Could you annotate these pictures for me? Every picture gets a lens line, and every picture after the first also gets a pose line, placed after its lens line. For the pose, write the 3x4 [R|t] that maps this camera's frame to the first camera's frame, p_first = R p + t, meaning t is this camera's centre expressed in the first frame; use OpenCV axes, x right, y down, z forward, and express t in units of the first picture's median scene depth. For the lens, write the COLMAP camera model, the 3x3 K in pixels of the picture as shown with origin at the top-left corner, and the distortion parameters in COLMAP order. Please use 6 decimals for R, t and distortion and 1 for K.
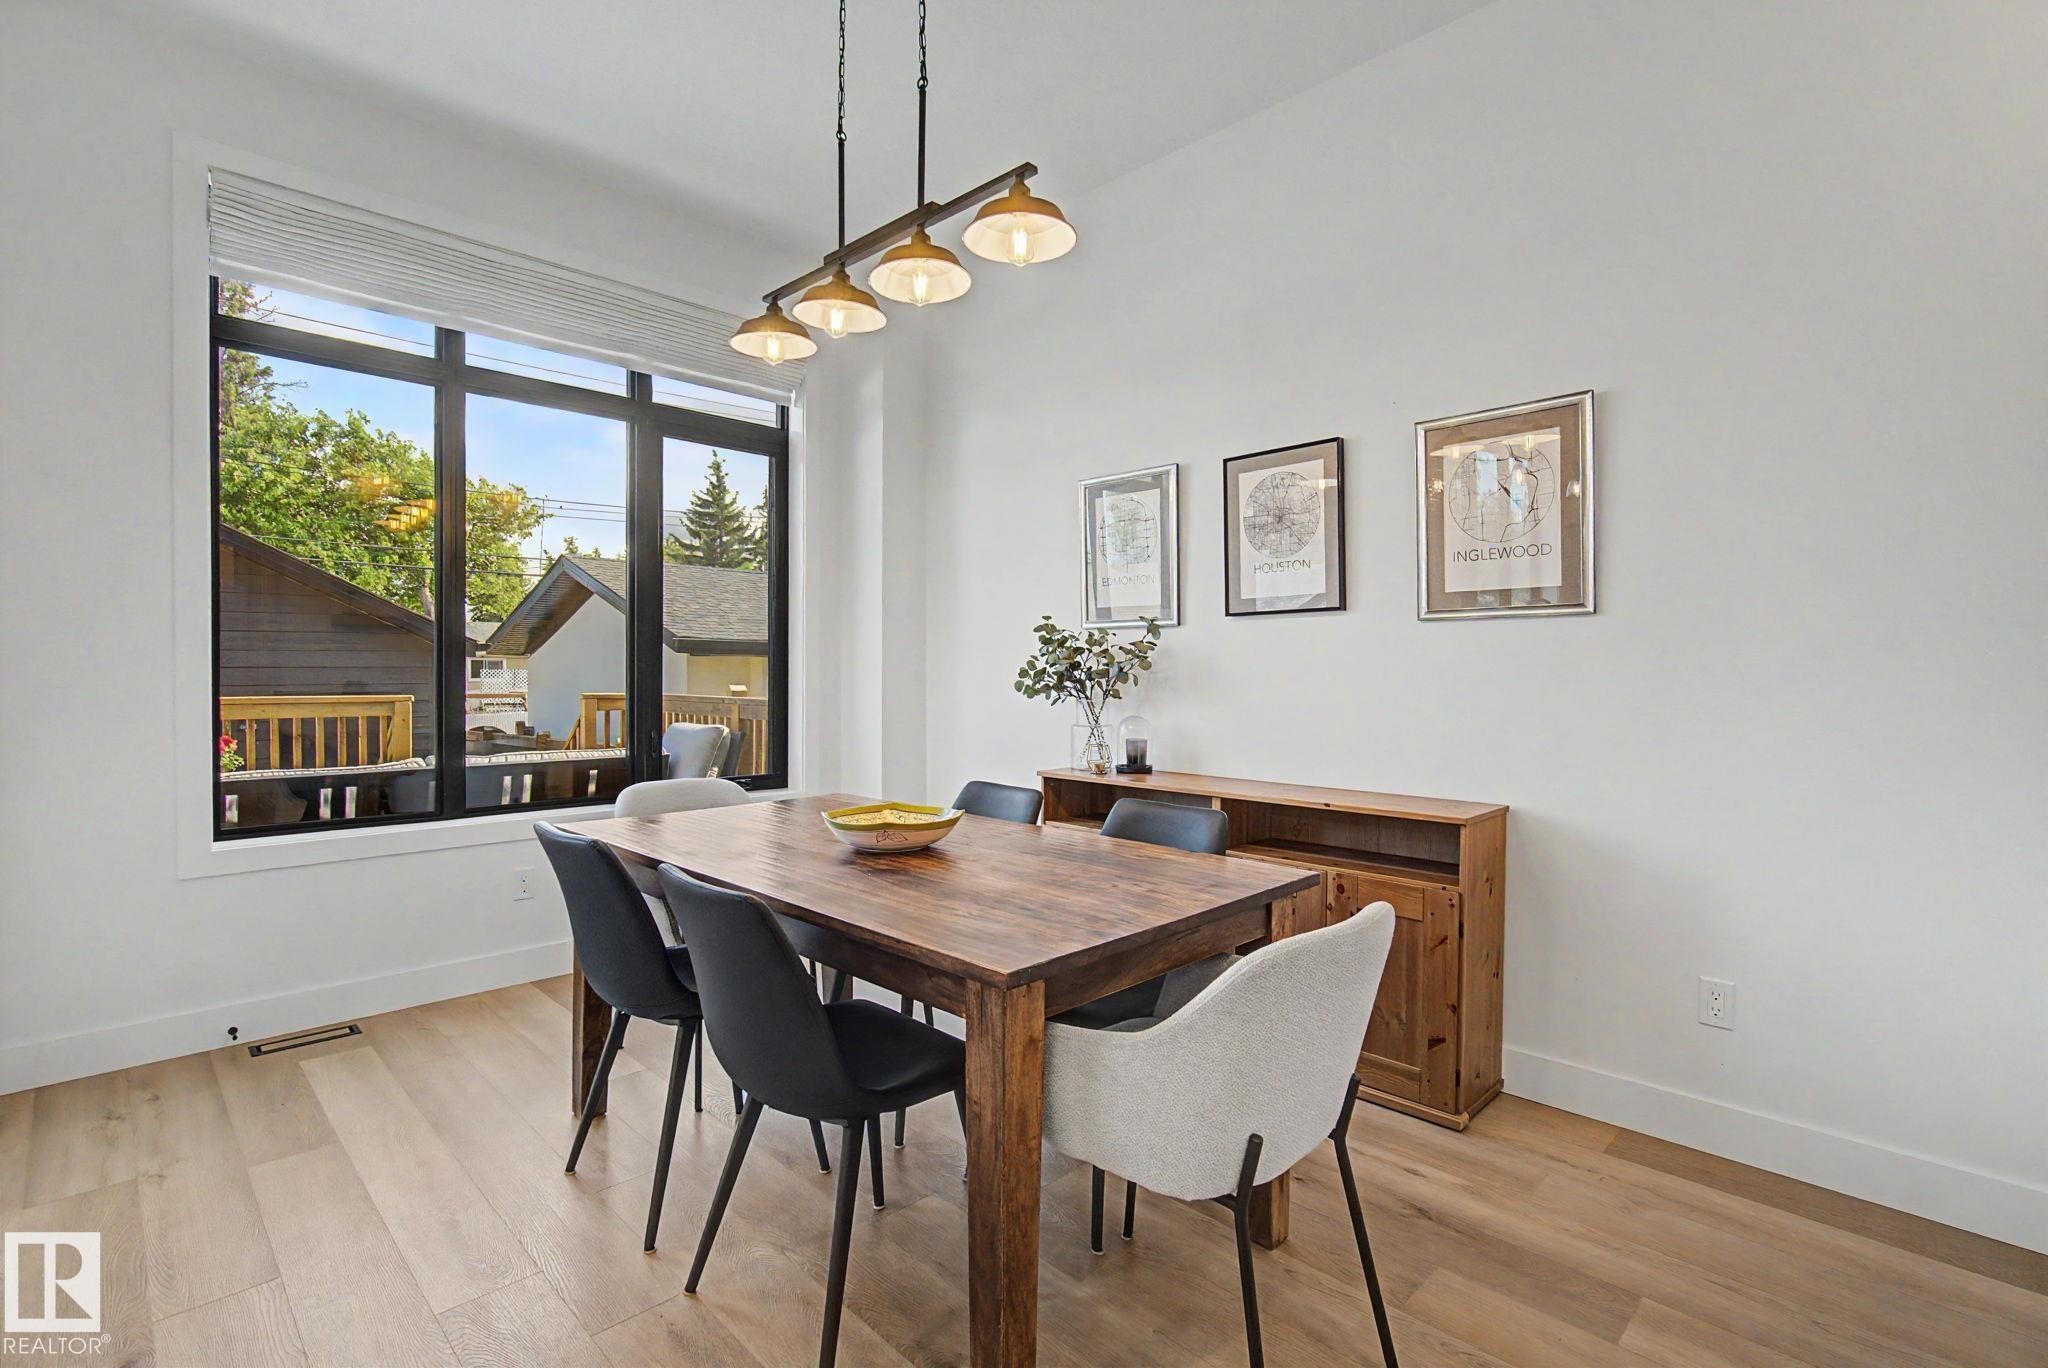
lens RADIAL K [[951.0, 0, 1024.0], [0, 951.0, 684.0], [0, 0, 1]] dist [-0.002953, -0.000072]
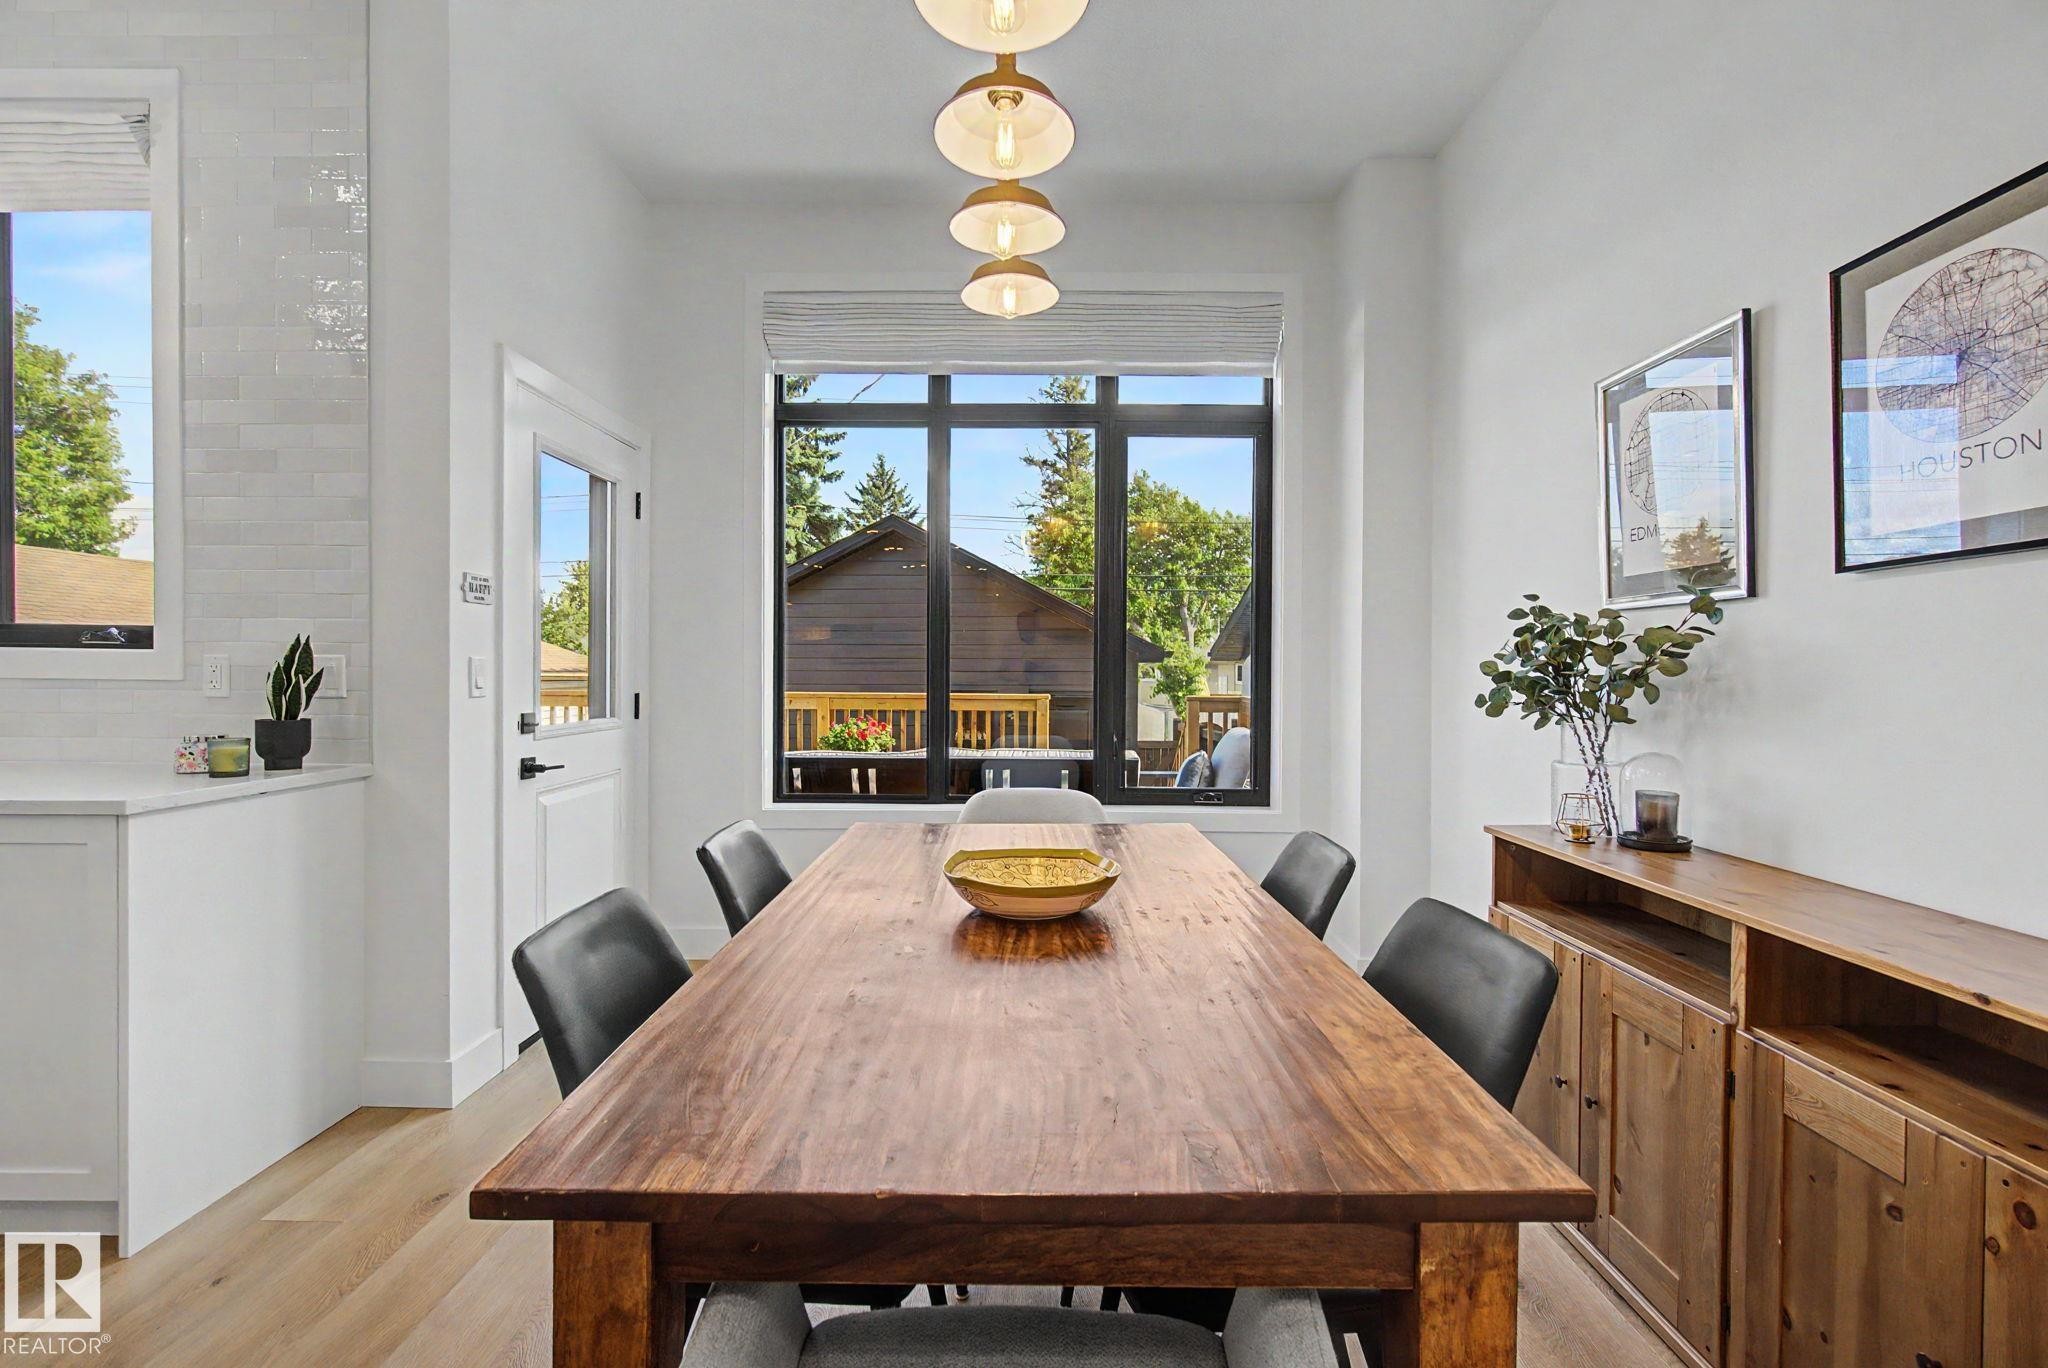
lens RADIAL K [[888.0, 0, 1027.9], [0, 888.0, 678.2], [0, 0, 1]] dist [-0.002076, 0.000919]
pose [[0.703384, 0.006477, -0.710780, 0.233957], [-0.014235, 0.999886, -0.004976, -0.004994], [0.710667, 0.013618, 0.703396, 0.329123]]
